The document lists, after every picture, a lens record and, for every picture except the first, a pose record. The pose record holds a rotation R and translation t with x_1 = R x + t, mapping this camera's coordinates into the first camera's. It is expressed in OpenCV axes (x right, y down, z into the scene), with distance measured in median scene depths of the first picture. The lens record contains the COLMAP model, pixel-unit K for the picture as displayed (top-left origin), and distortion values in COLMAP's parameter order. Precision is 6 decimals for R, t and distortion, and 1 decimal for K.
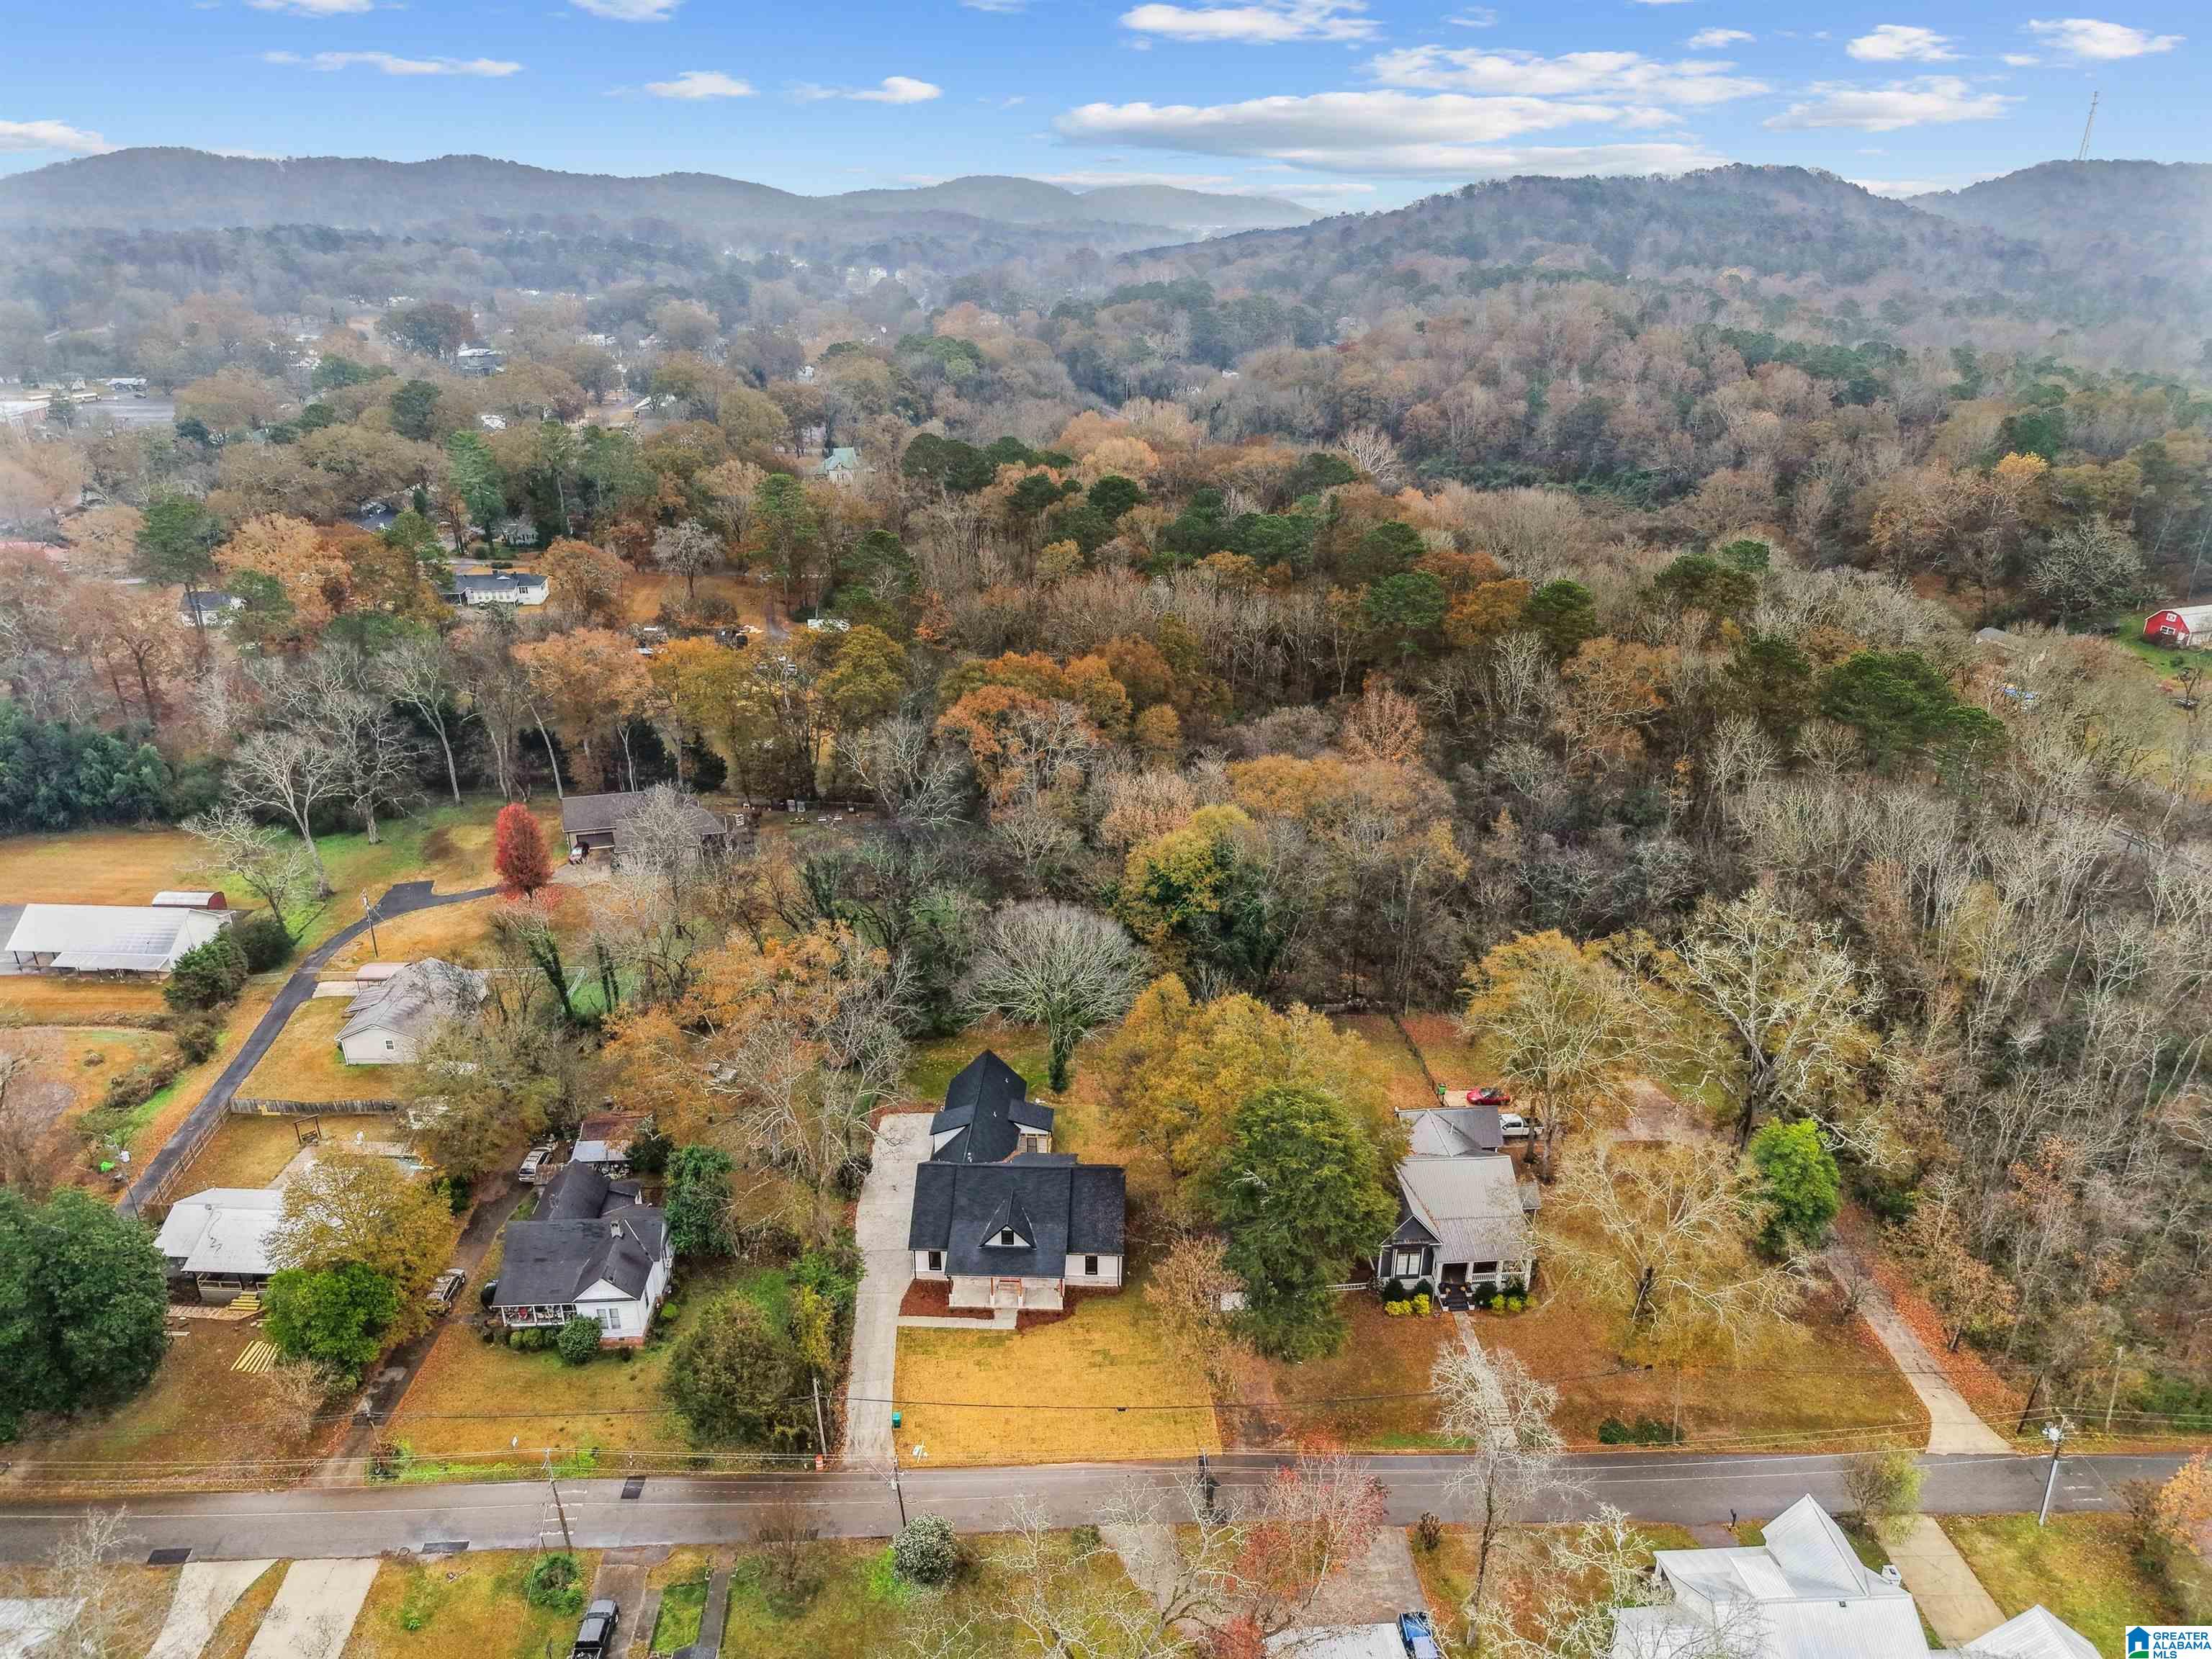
lens RADIAL K [[1504.4, 0, 1108.6], [0, 1504.4, 826.3], [0, 0, 1]] dist [0.009765, -0.001199]
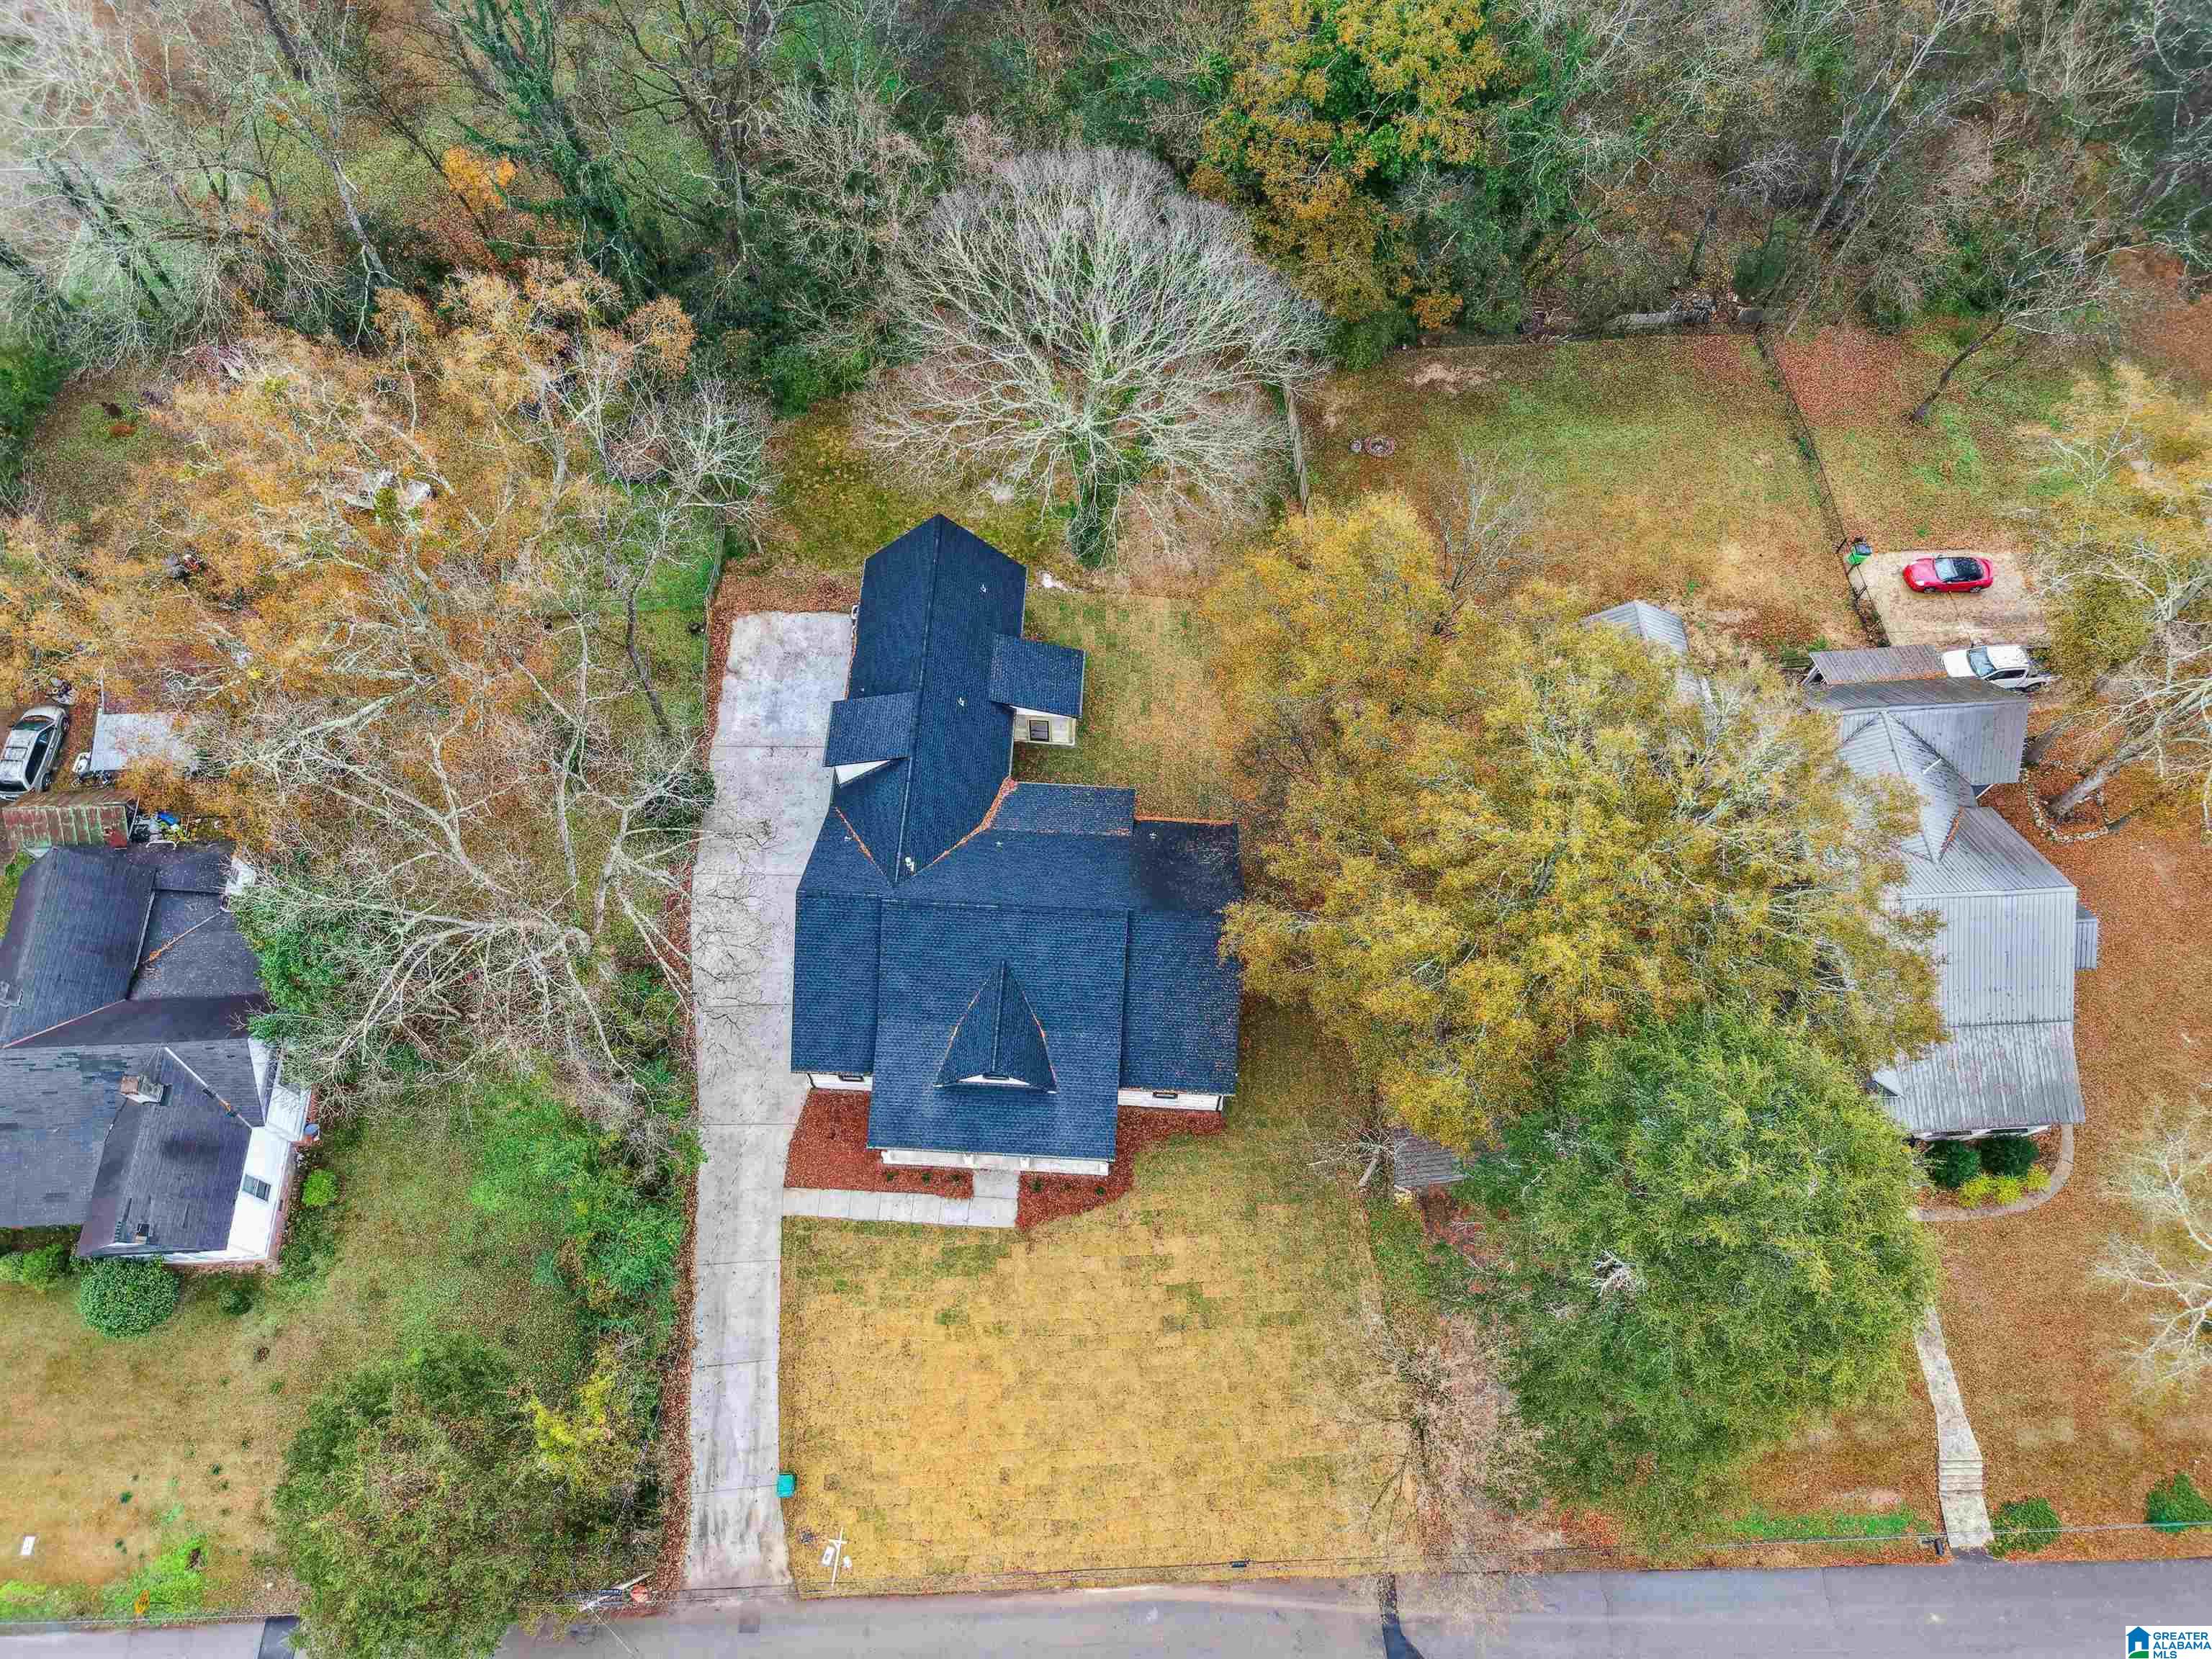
lens RADIAL K [[1504.4, 0, 1095.8], [0, 1504.4, 840.7], [0, 0, 1]] dist [0.009765, -0.001199]
pose [[0.999785, 0.018794, 0.008767, -0.041488], [-0.019897, 0.750067, 0.661062, -0.098287], [0.005848, -0.661095, 0.750280, 0.702410]]
